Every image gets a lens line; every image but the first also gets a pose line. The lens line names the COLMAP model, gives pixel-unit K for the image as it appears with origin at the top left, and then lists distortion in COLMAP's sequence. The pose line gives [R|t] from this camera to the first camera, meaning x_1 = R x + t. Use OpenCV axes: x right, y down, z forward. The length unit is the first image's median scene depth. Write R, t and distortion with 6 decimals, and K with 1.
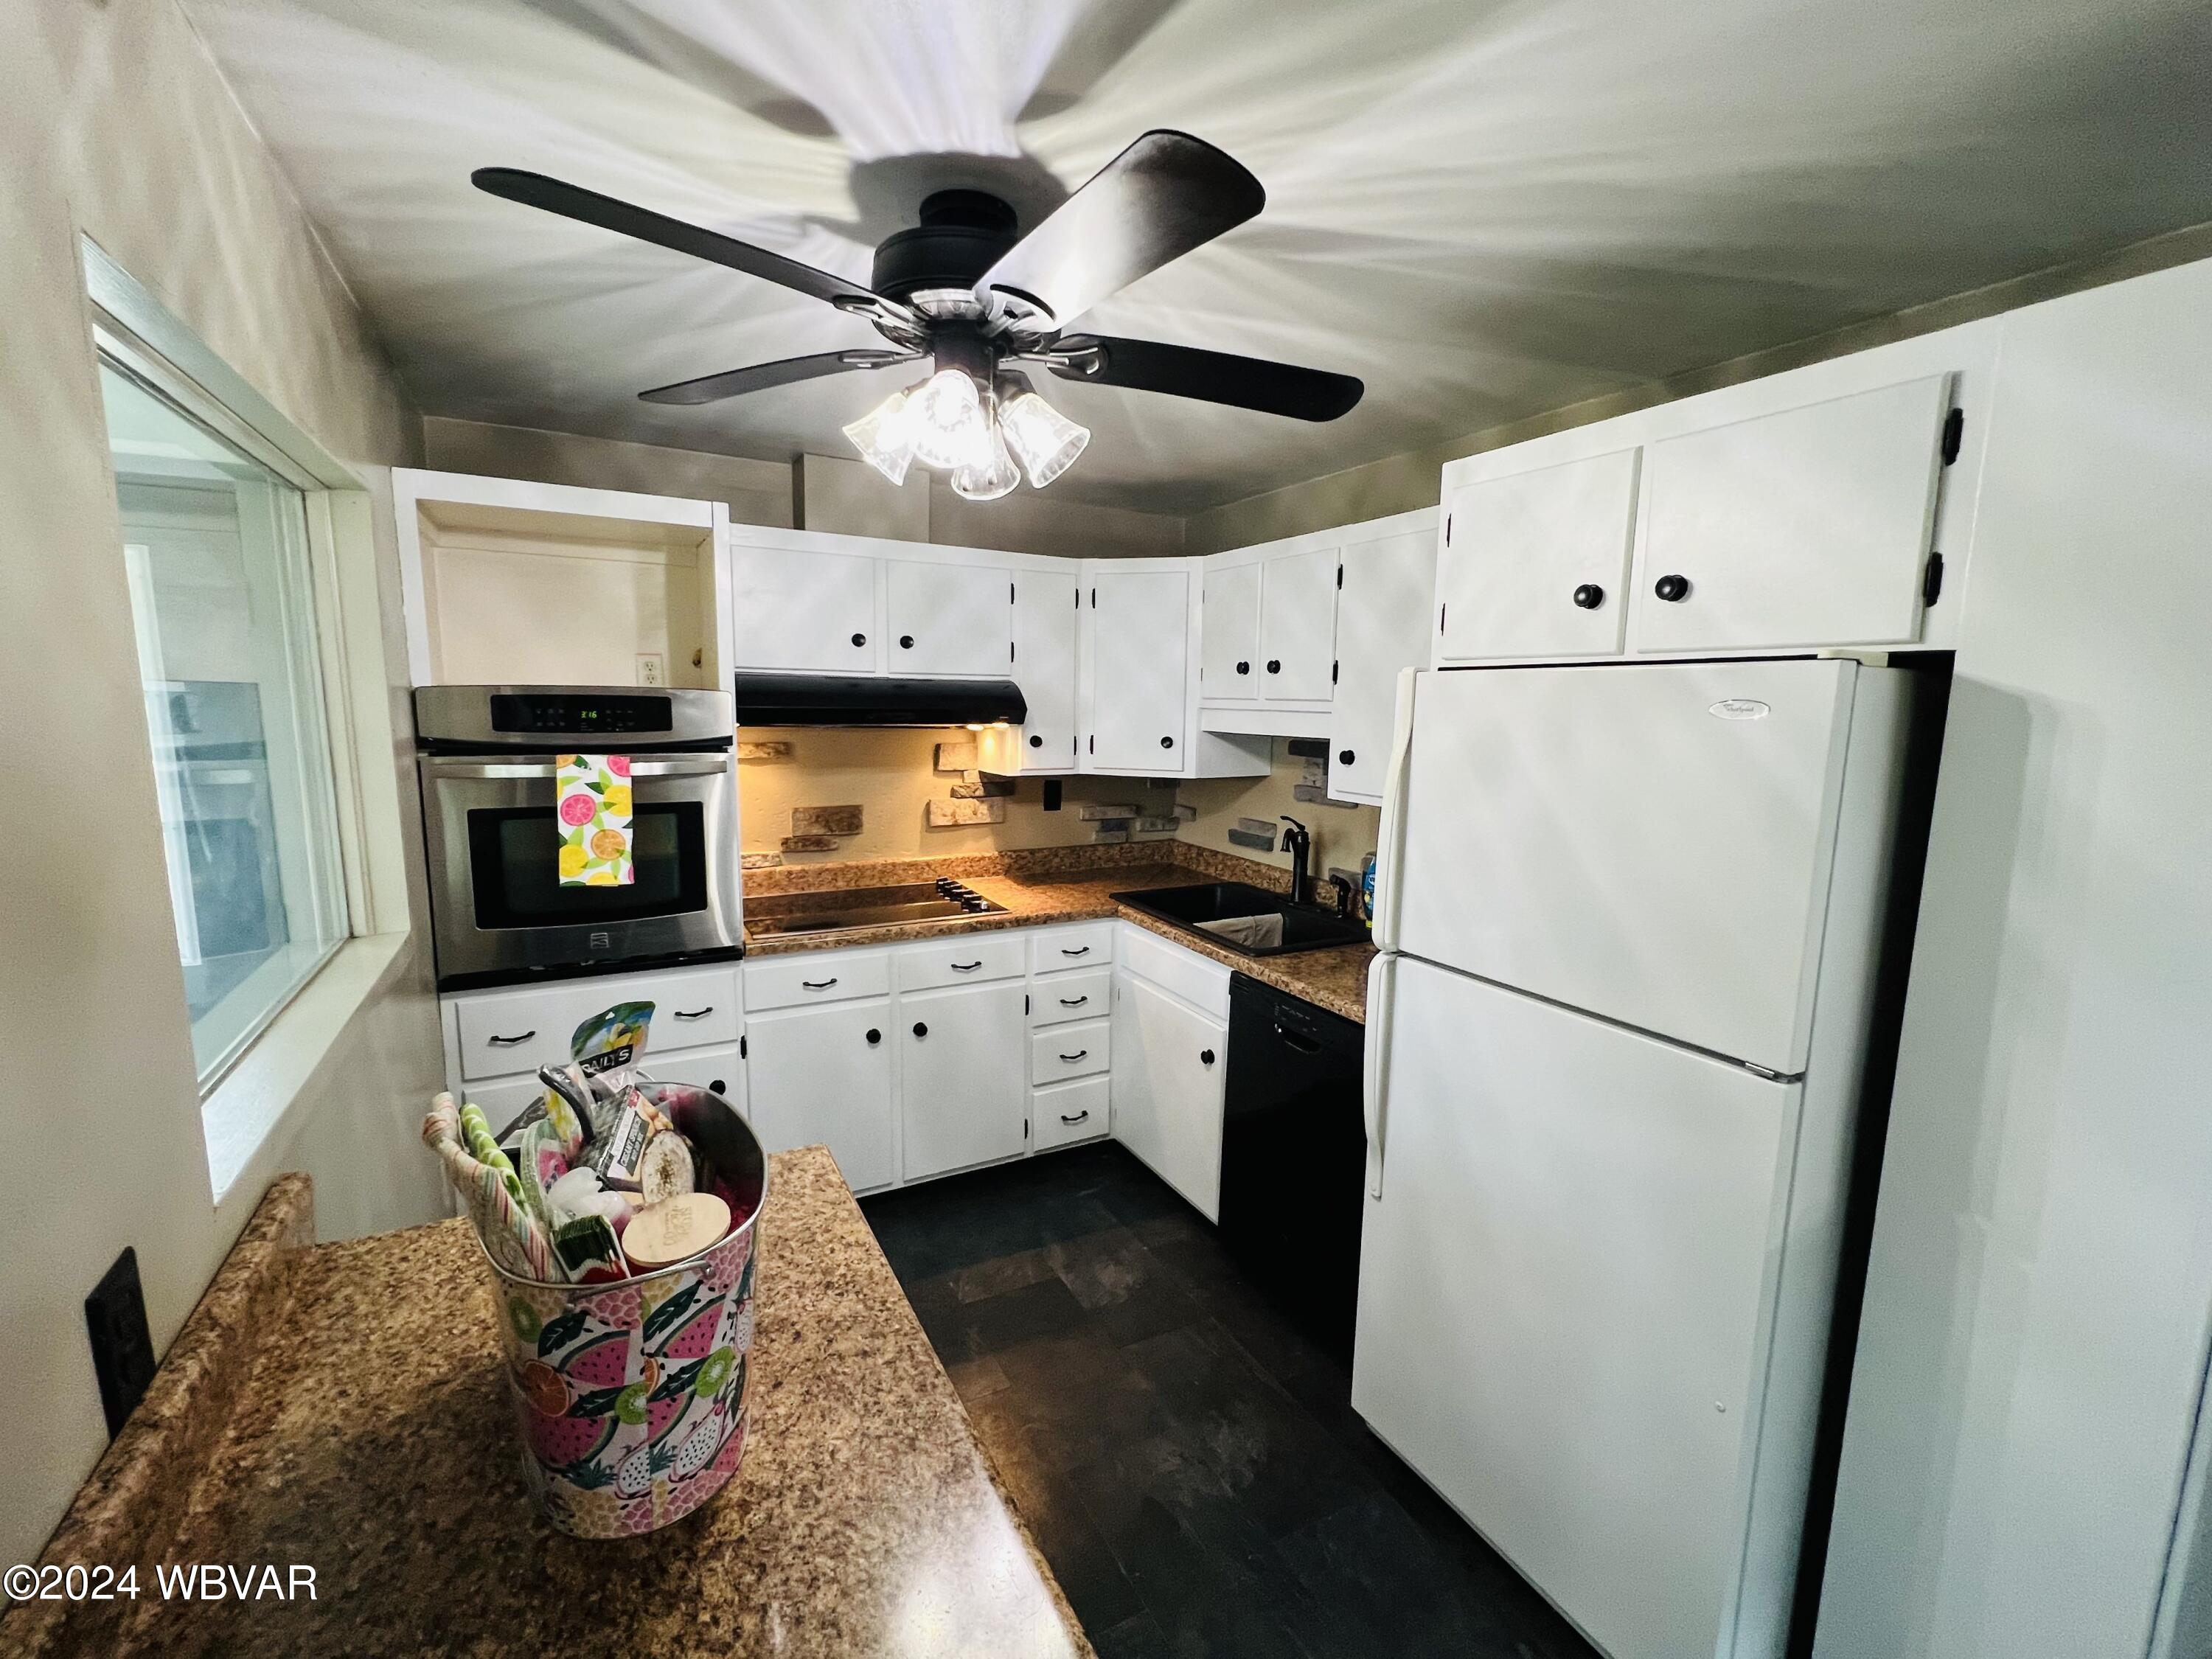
lens RADIAL K [[934.0, 0, 1100.8], [0, 934.0, 832.7], [0, 0, 1]] dist [-0.000610, -0.000017]
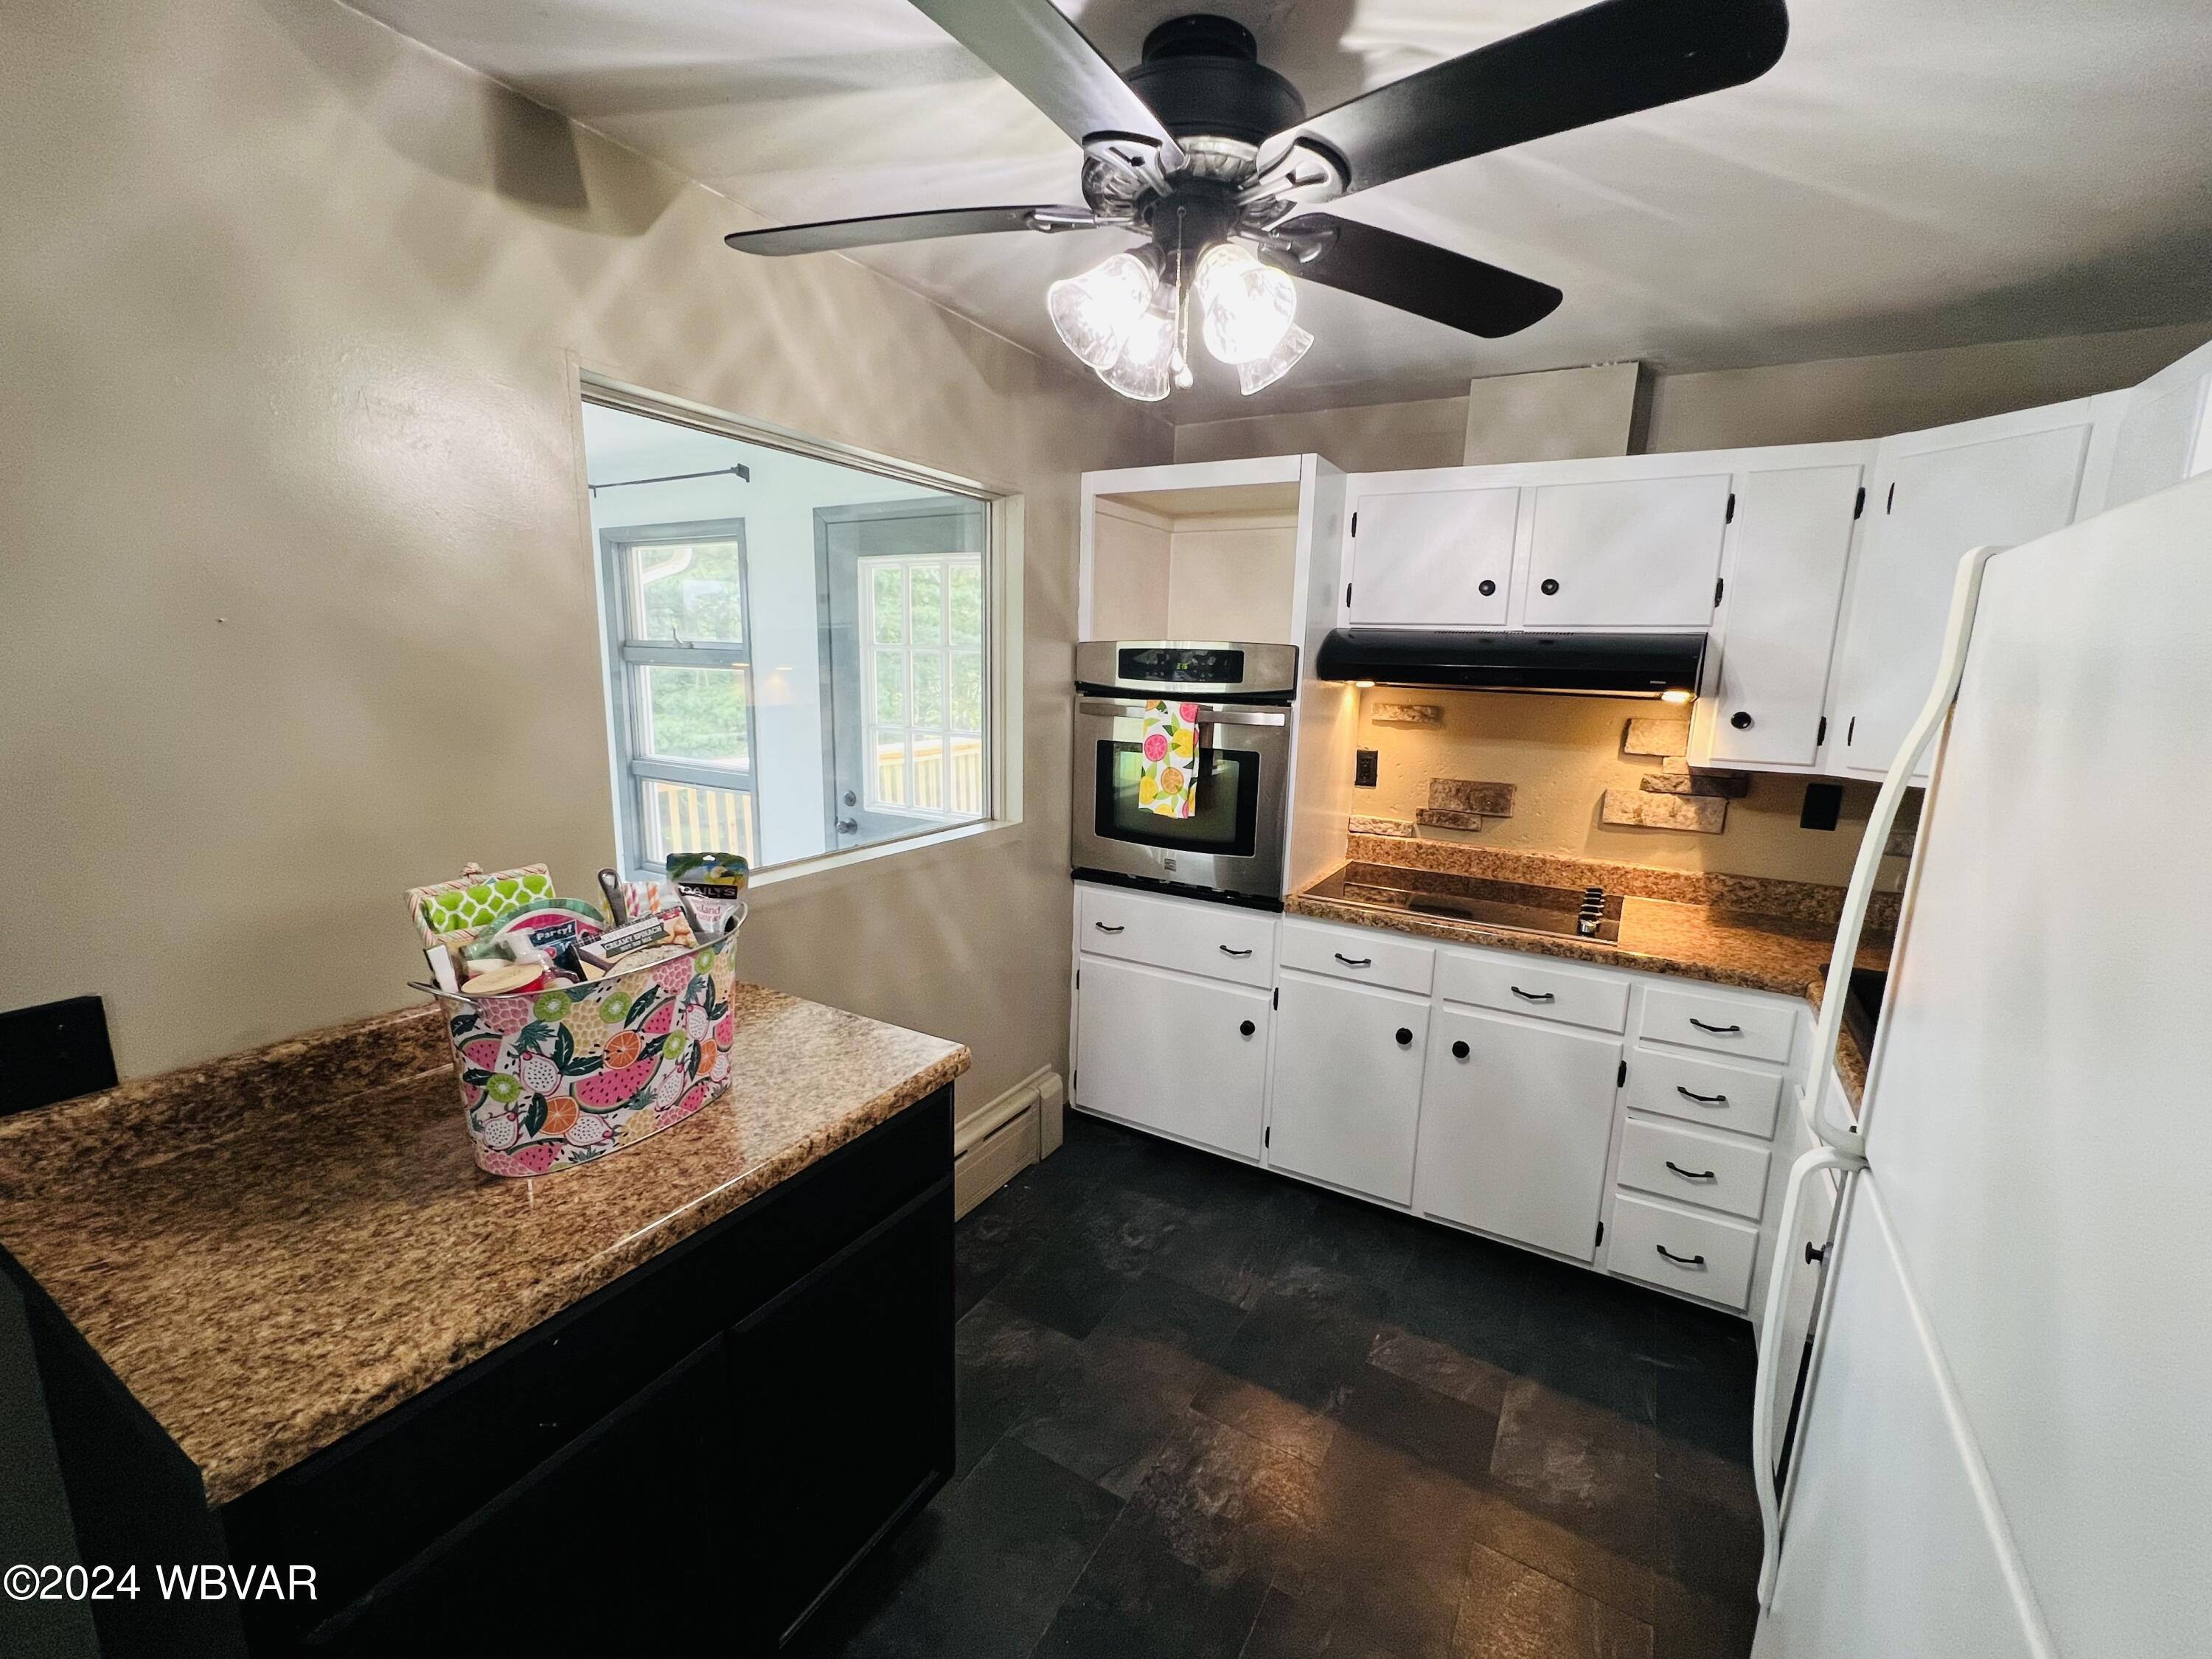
lens RADIAL K [[934.0, 0, 1100.8], [0, 934.0, 832.7], [0, 0, 1]] dist [-0.000610, -0.000017]
pose [[0.517998, 0.155851, -0.841064, 0.292888], [-0.139591, 0.985482, 0.096641, -0.016959], [0.843915, 0.067345, 0.532233, 0.243109]]
